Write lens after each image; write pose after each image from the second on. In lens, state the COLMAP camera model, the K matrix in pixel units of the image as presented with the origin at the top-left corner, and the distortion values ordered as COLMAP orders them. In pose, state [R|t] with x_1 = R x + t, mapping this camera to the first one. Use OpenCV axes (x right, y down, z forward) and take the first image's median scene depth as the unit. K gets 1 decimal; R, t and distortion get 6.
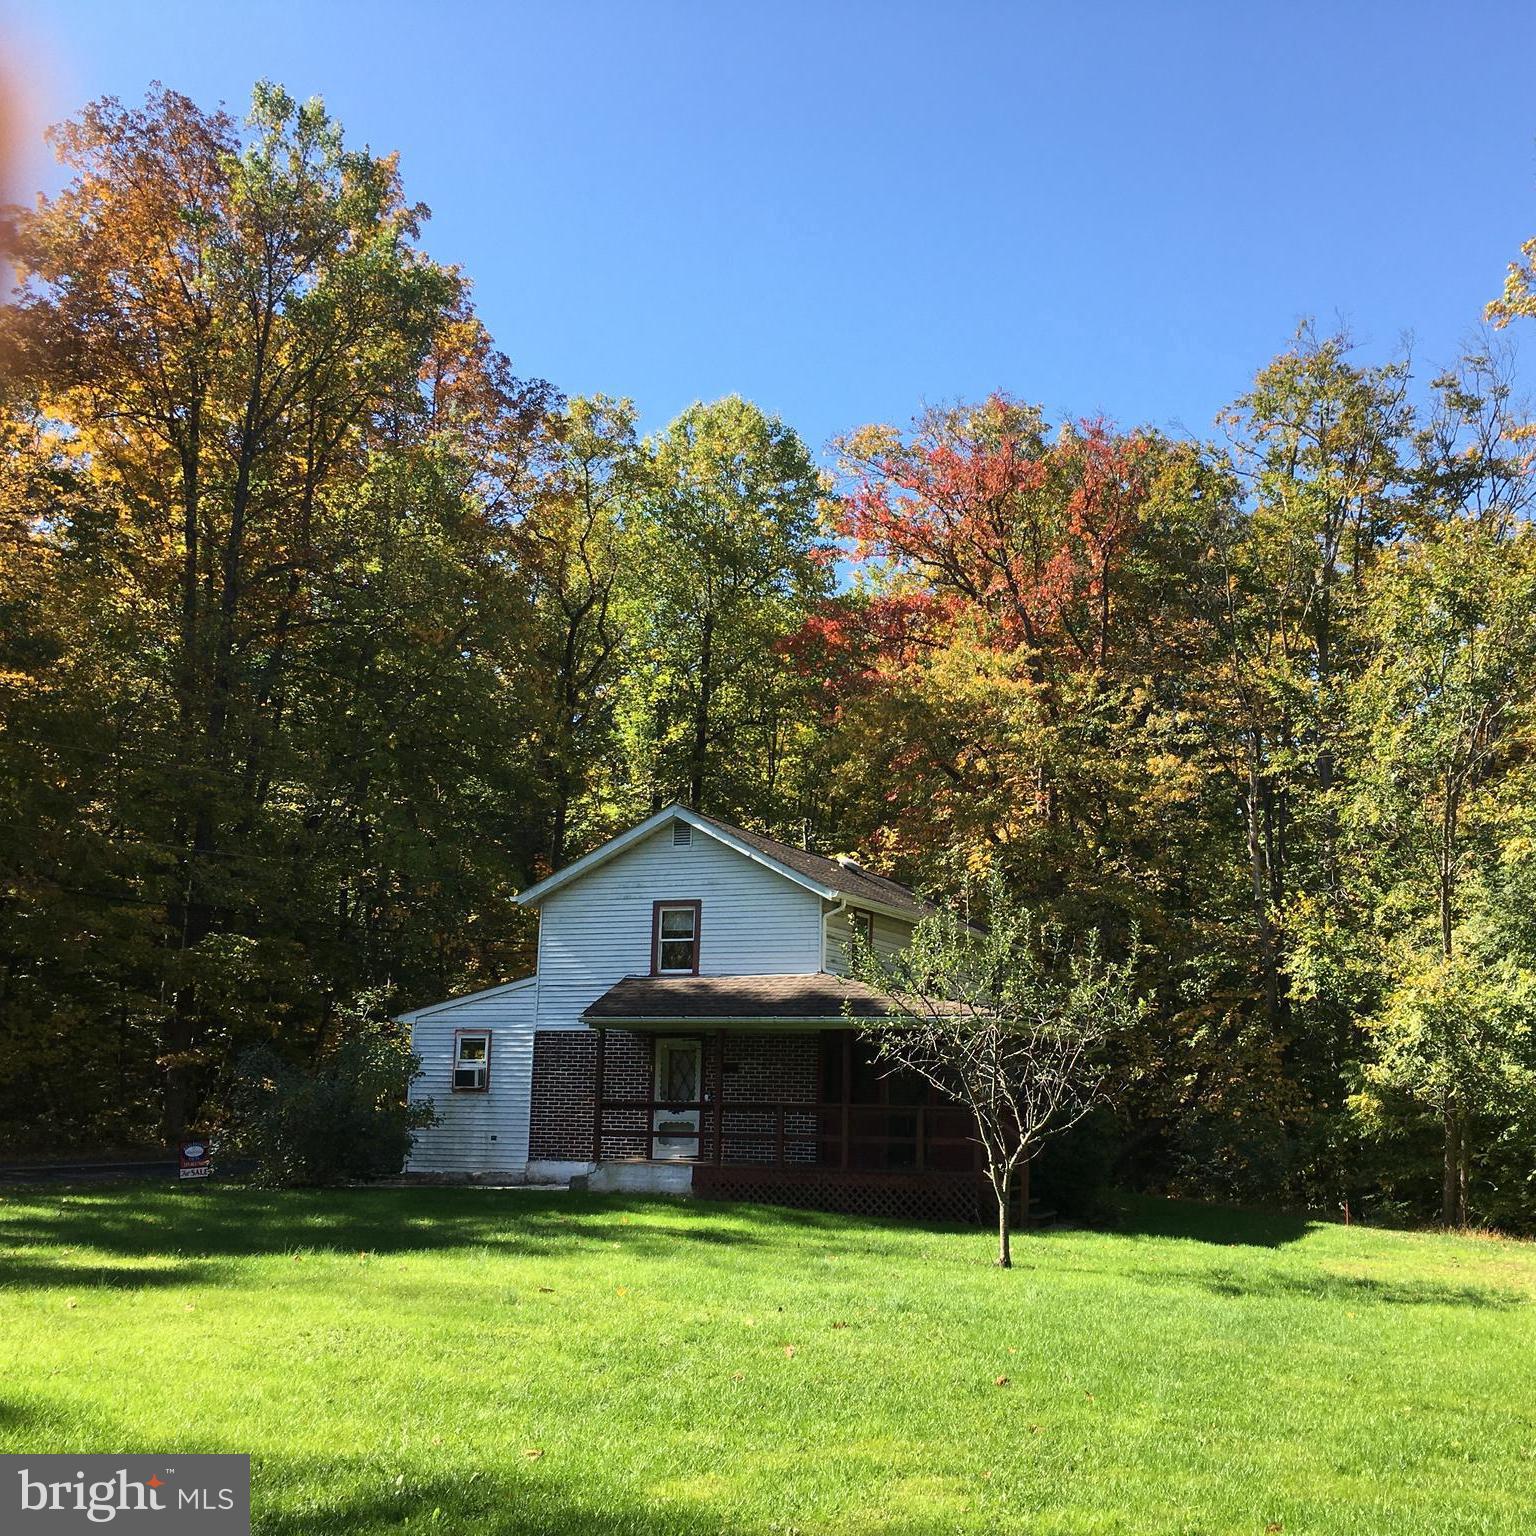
lens RADIAL K [[1790.4, 0, 848.4], [0, 1790.4, 783.5], [0, 0, 1]] dist [0.032685, 0.000000]
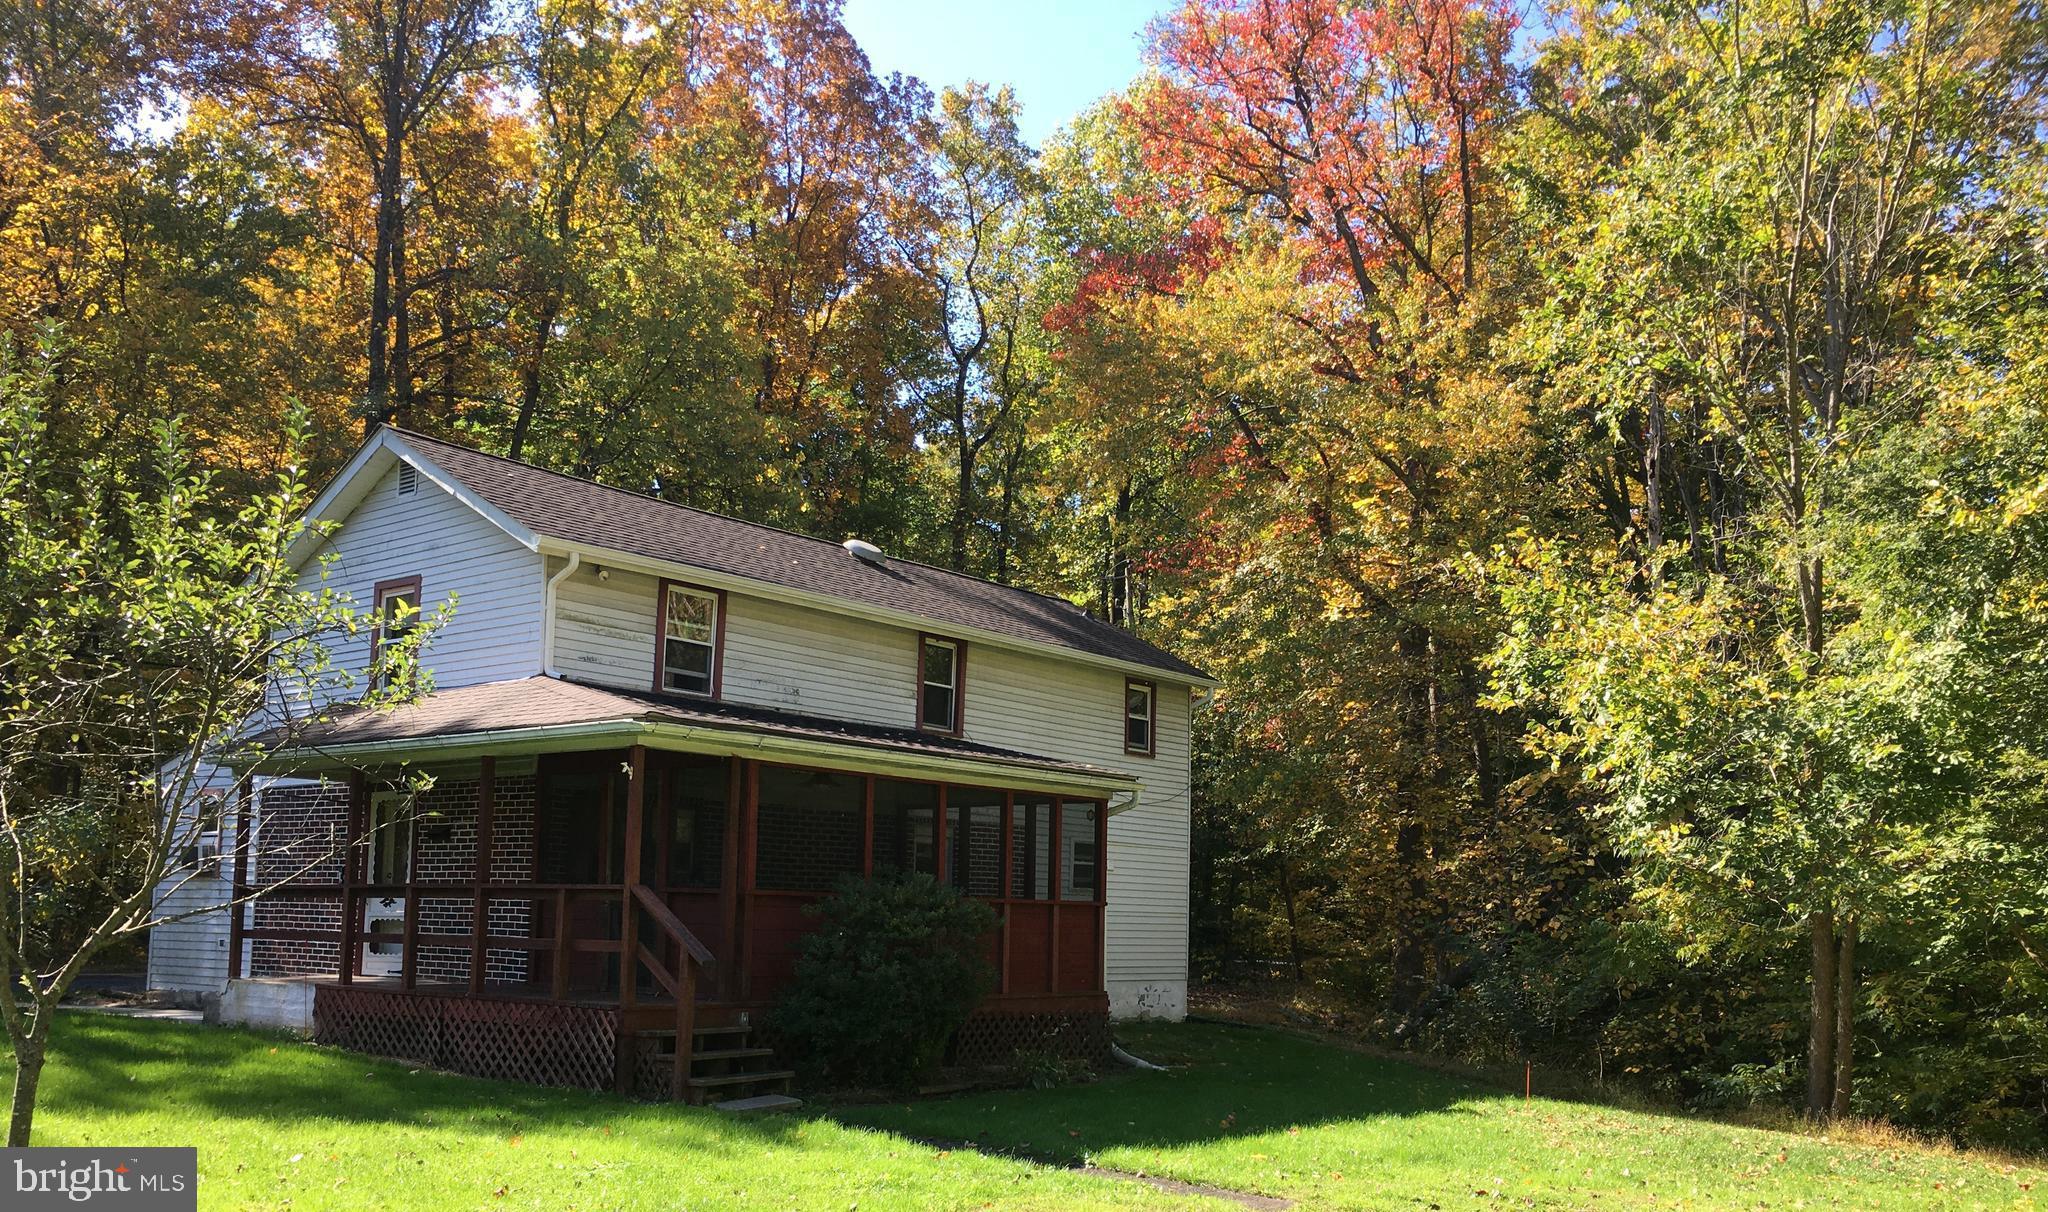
lens RADIAL K [[1744.0, 0, 966.0], [0, 1744.0, 731.7], [0, 0, 1]] dist [0.011185, 0.001399]
pose [[0.940548, -0.029536, -0.338374, 0.307178], [0.052820, 0.996811, 0.059809, 0.093040], [0.335529, -0.074126, 0.939109, 0.464887]]
